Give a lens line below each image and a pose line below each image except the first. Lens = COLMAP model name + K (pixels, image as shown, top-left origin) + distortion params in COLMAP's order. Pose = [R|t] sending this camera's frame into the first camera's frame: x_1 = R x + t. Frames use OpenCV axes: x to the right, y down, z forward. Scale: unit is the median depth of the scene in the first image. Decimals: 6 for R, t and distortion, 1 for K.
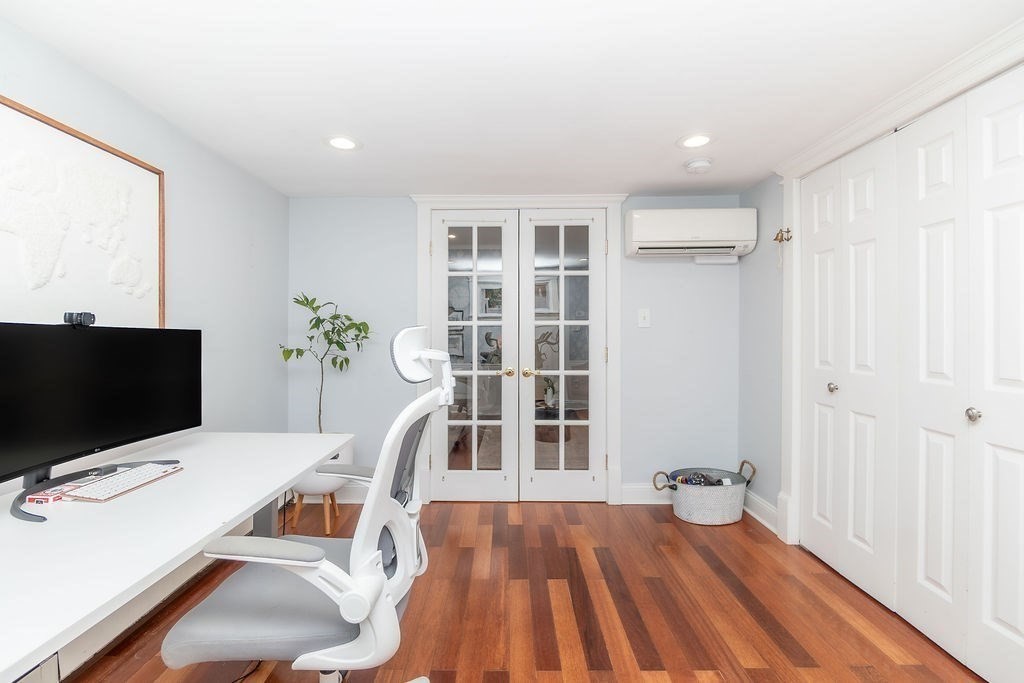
lens RADIAL K [[454.0, 0, 507.2], [0, 454.0, 333.6], [0, 0, 1]] dist [0.002339, 0.000219]
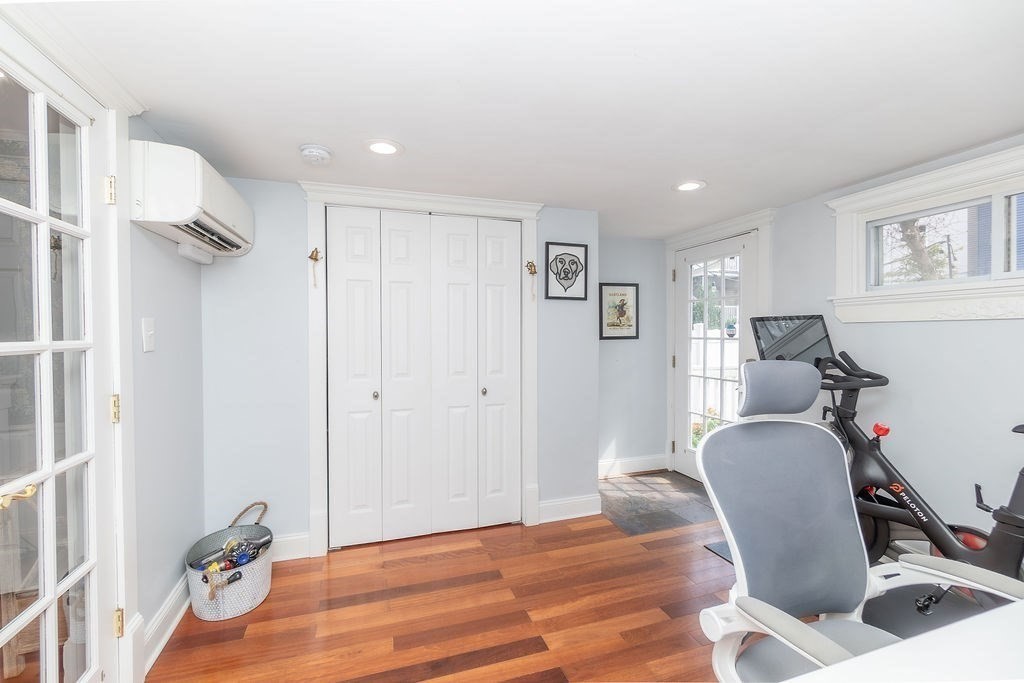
lens RADIAL K [[454.0, 0, 496.8], [0, 454.0, 336.2], [0, 0, 1]] dist [0.002339, 0.000219]
pose [[-0.300000, -0.016090, 0.953803, -0.488252], [0.006529, 0.999800, 0.018919, -0.053168], [-0.953917, 0.011903, -0.299835, 0.943138]]
